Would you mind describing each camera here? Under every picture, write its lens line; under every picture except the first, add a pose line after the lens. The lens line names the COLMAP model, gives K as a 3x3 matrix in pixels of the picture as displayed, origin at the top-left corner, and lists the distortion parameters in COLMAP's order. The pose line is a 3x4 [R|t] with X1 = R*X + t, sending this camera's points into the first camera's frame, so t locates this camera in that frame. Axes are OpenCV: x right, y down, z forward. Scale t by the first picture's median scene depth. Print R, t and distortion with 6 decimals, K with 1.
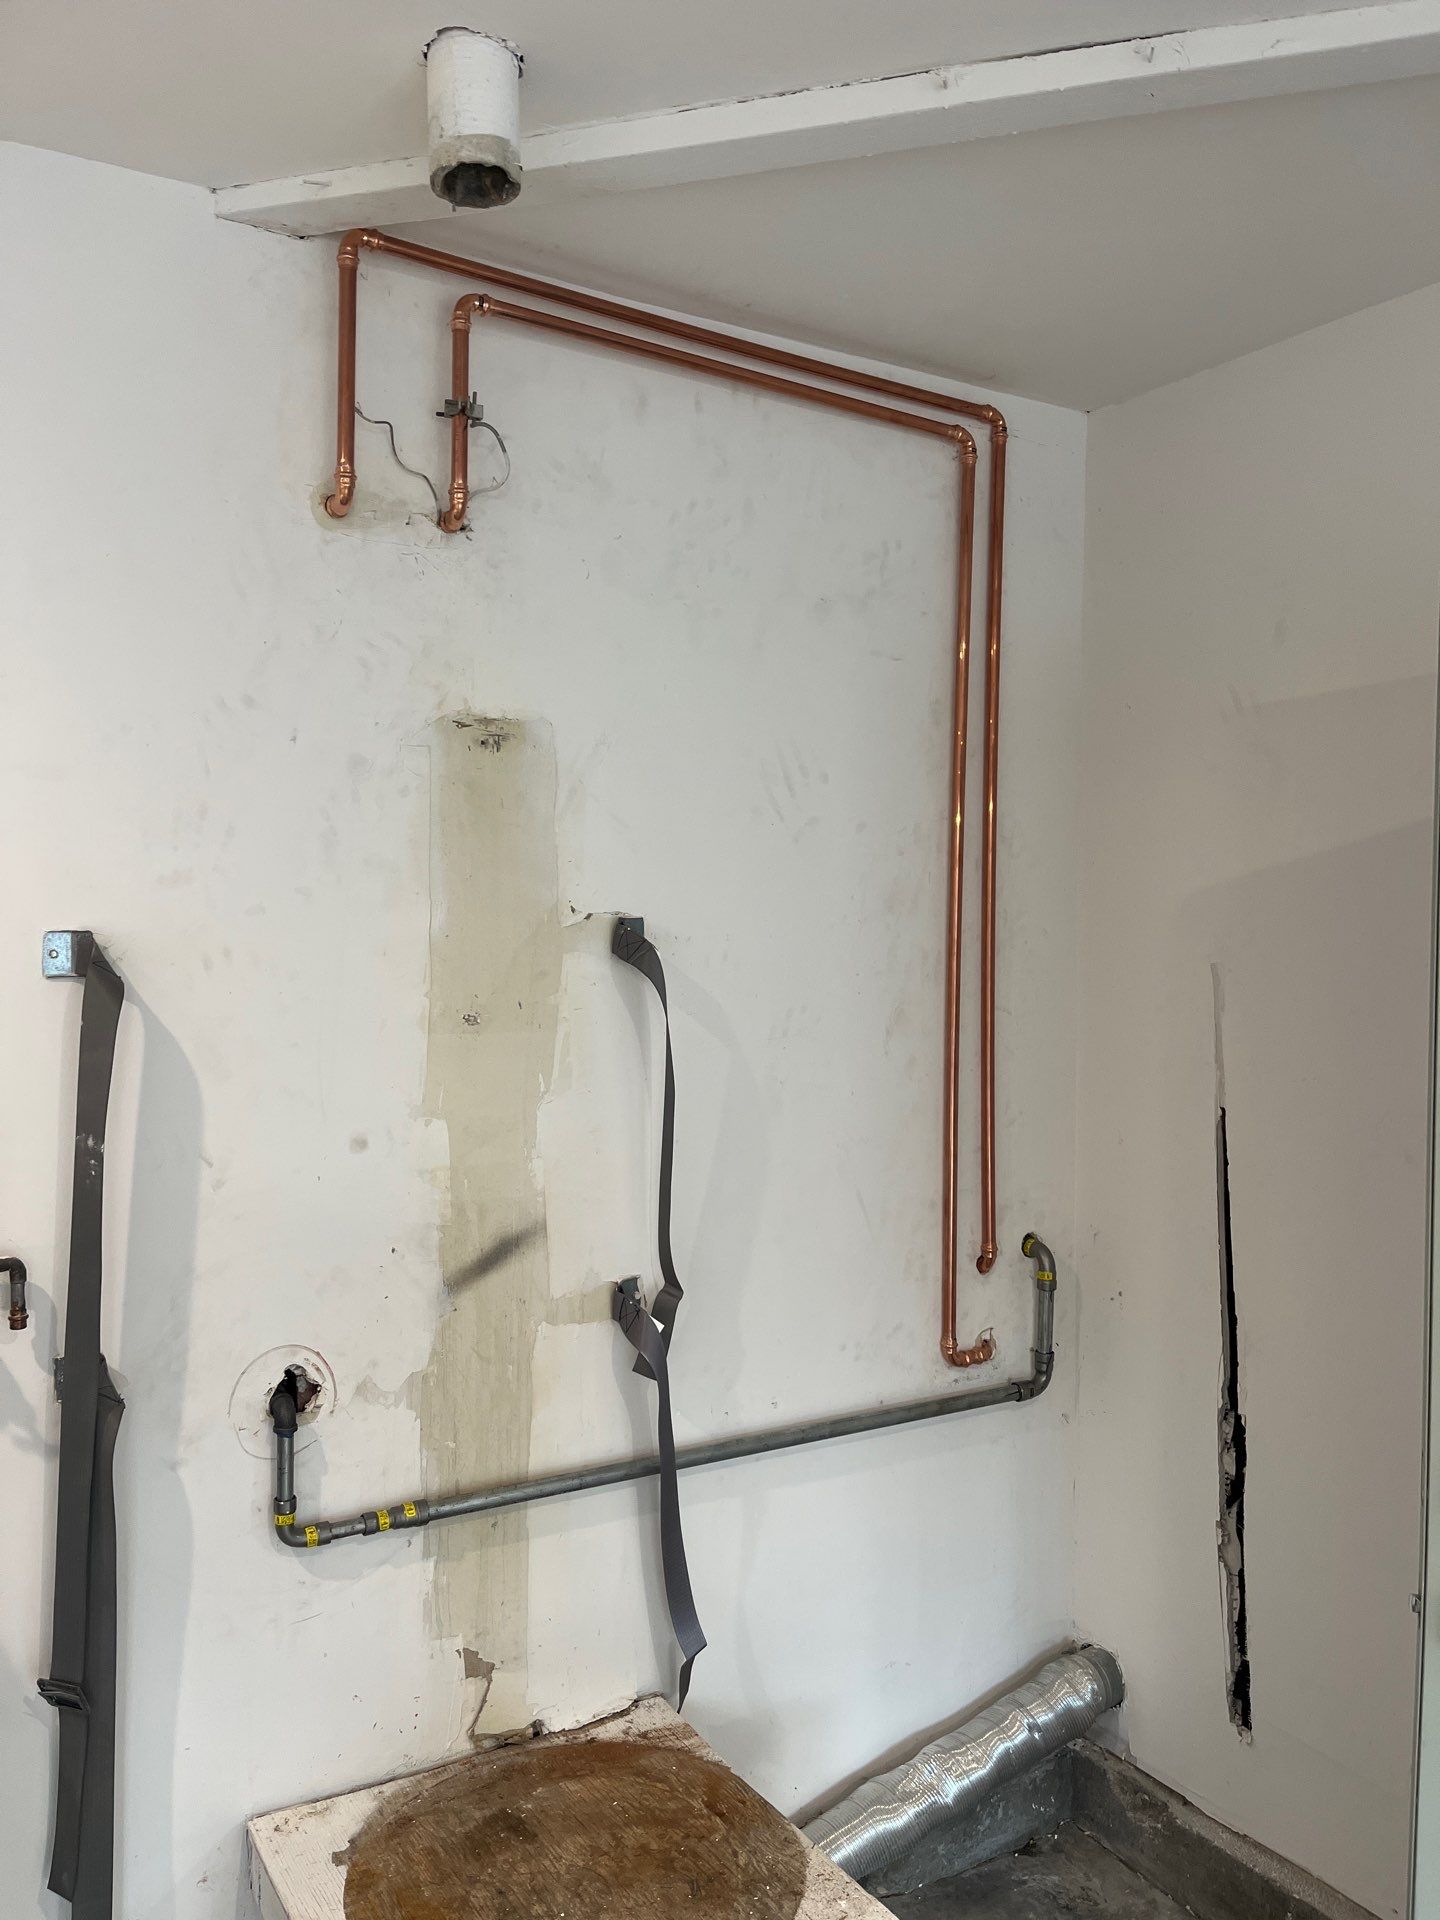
lens RADIAL K [[1458.3, 0, 731.1], [0, 1458.3, 958.2], [0, 0, 1]] dist [0.057228, -0.090798]
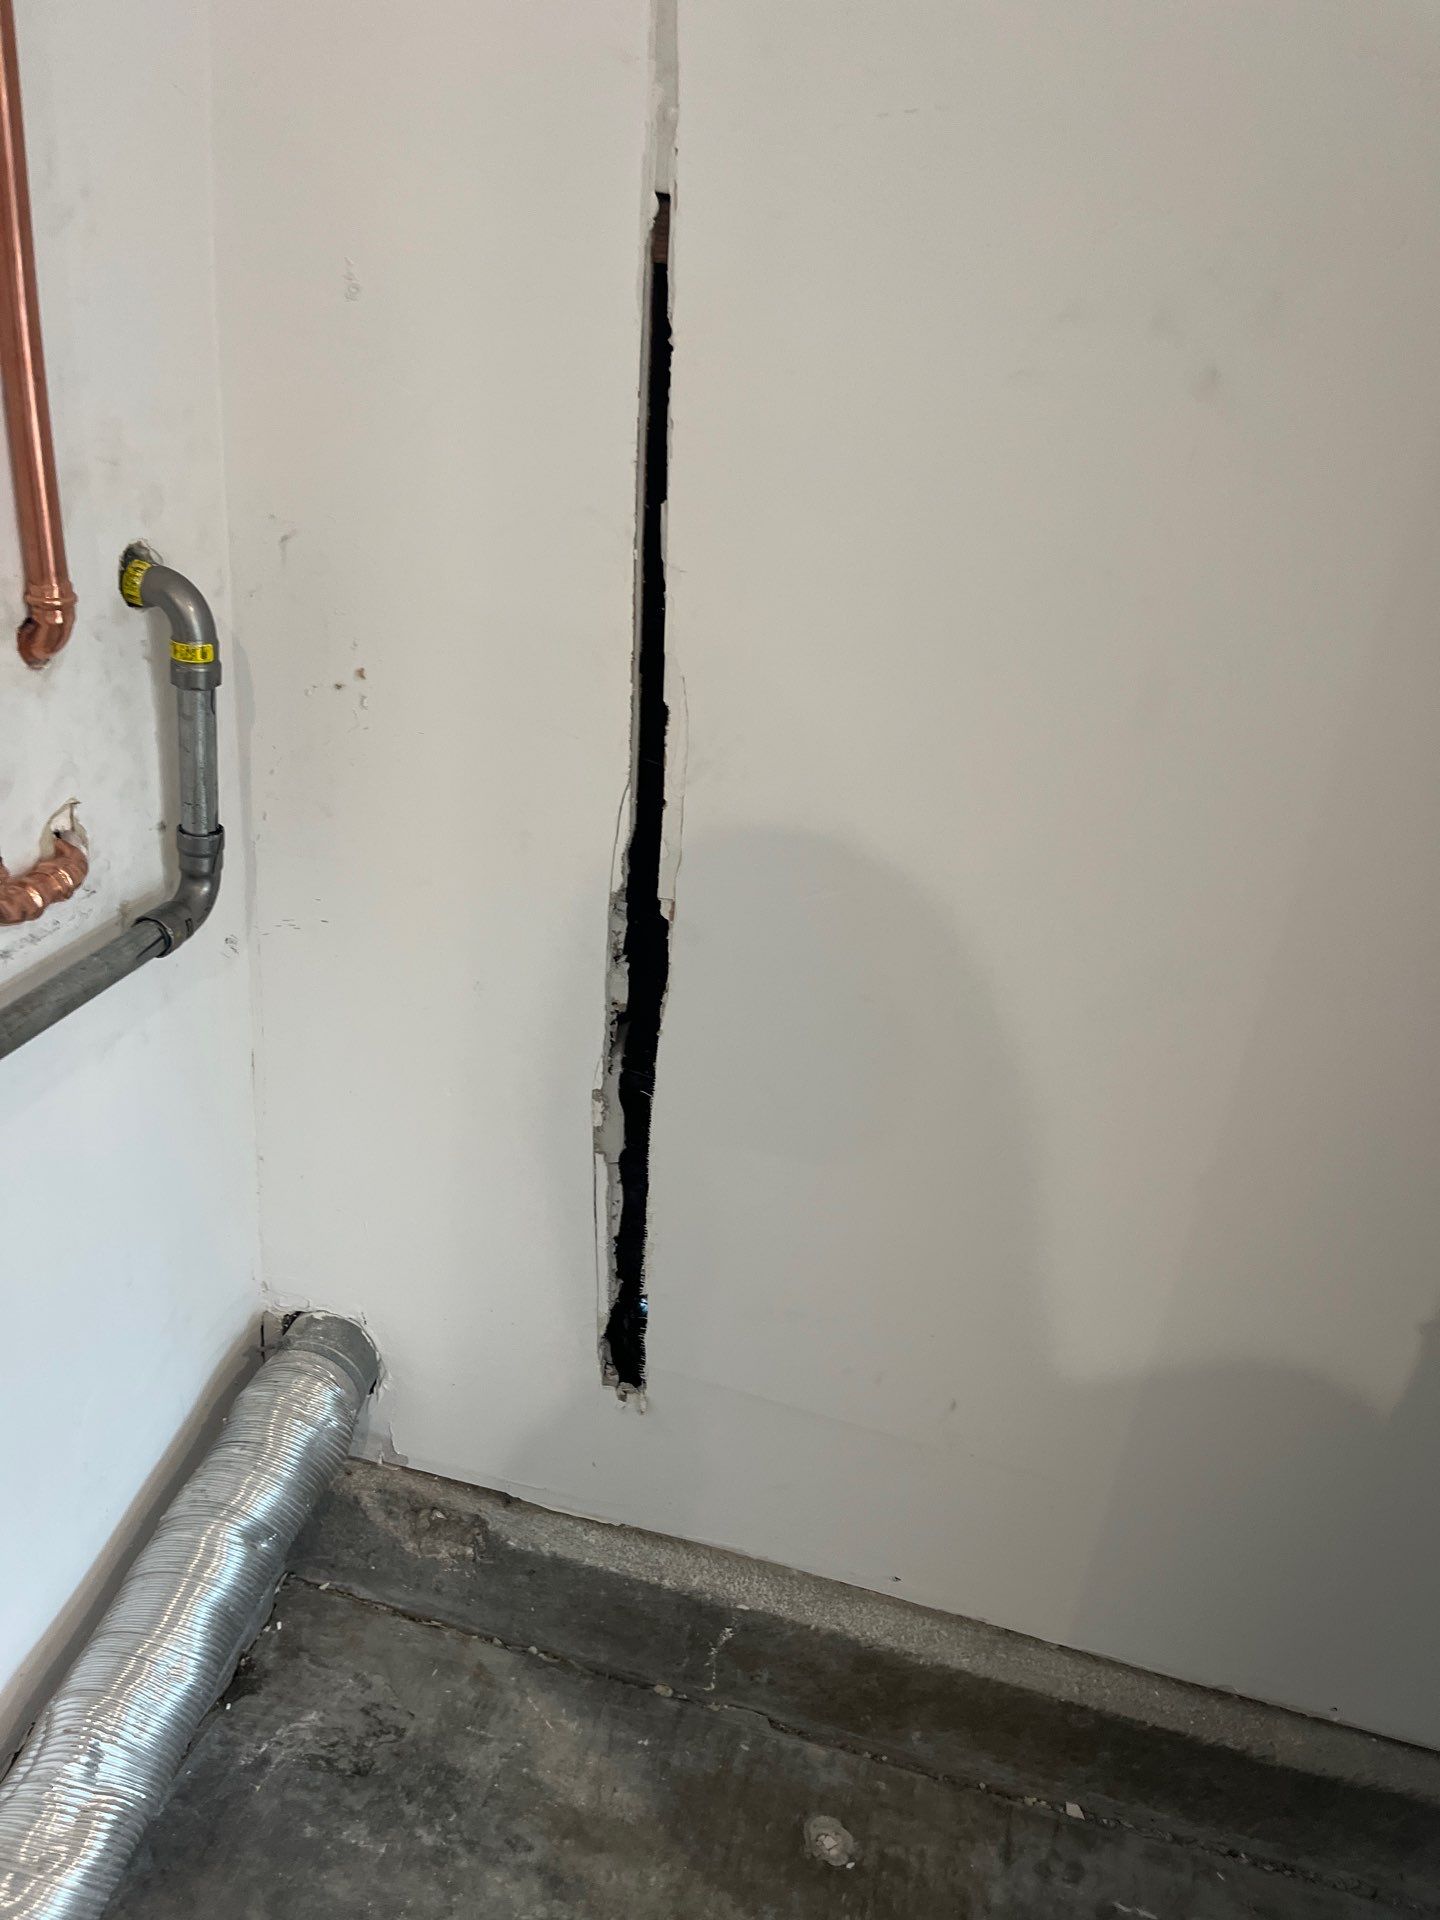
lens RADIAL K [[1458.3, 0, 739.3], [0, 1458.3, 941.3], [0, 0, 1]] dist [0.057228, -0.090798]
pose [[0.707849, -0.246365, 0.662008, 0.044206], [-0.086765, 0.899782, 0.427625, 0.126236], [-0.701015, -0.360133, 0.615534, 0.755285]]
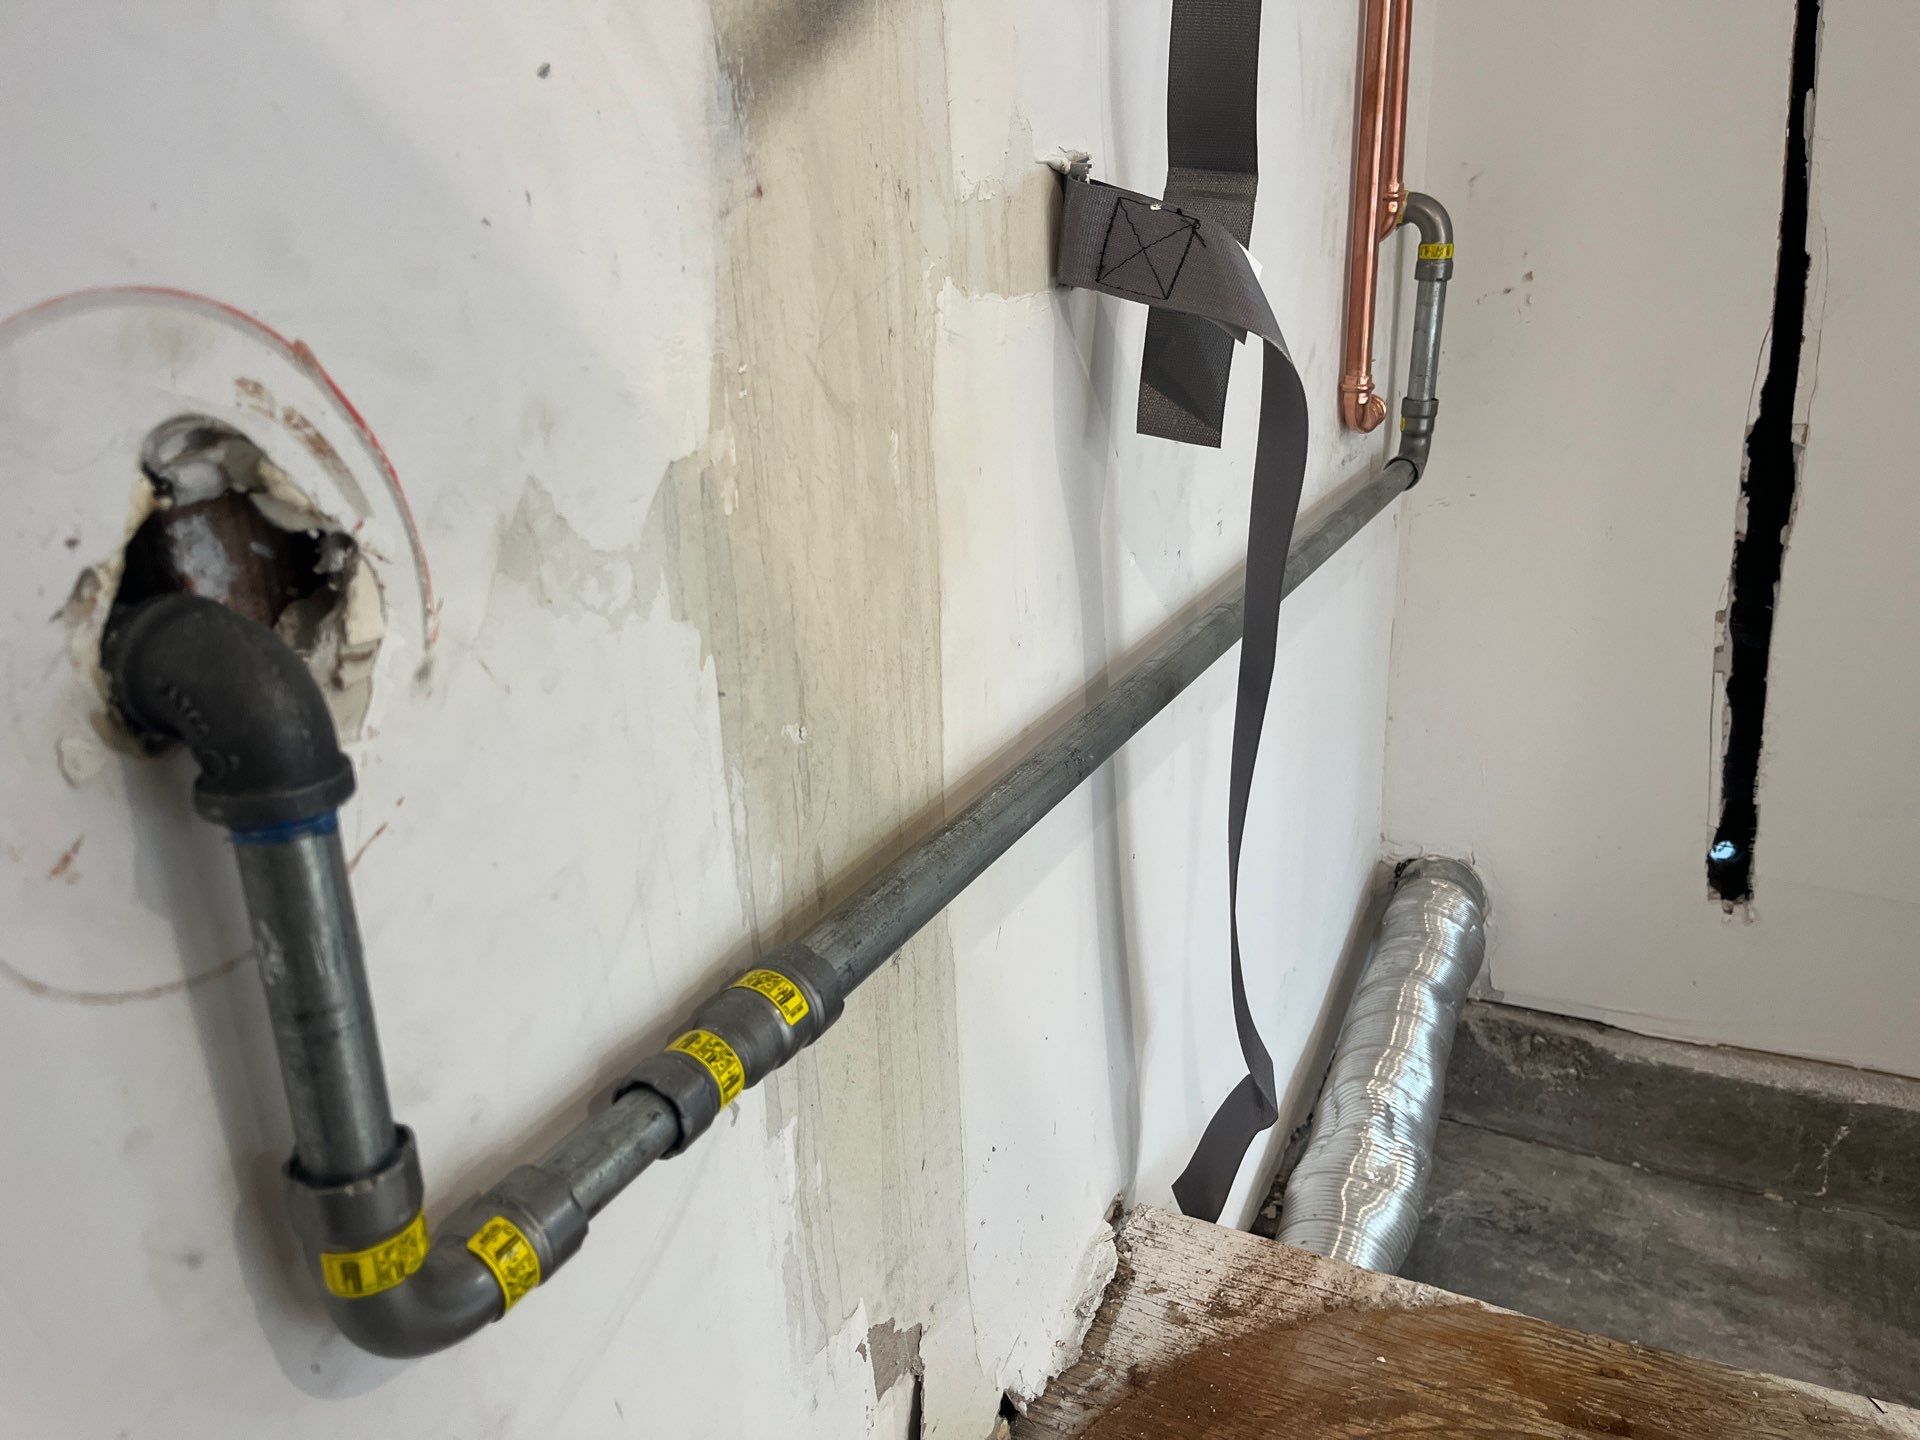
lens RADIAL K [[1458.3, 0, 954.2], [0, 1458.3, 719.3], [0, 0, 1]] dist [0.057228, -0.090798]
pose [[0.846003, -0.215247, 0.487798, -0.284412], [0.055858, 0.945635, 0.320397, 0.237946], [-0.530244, -0.243809, 0.812034, 0.745475]]
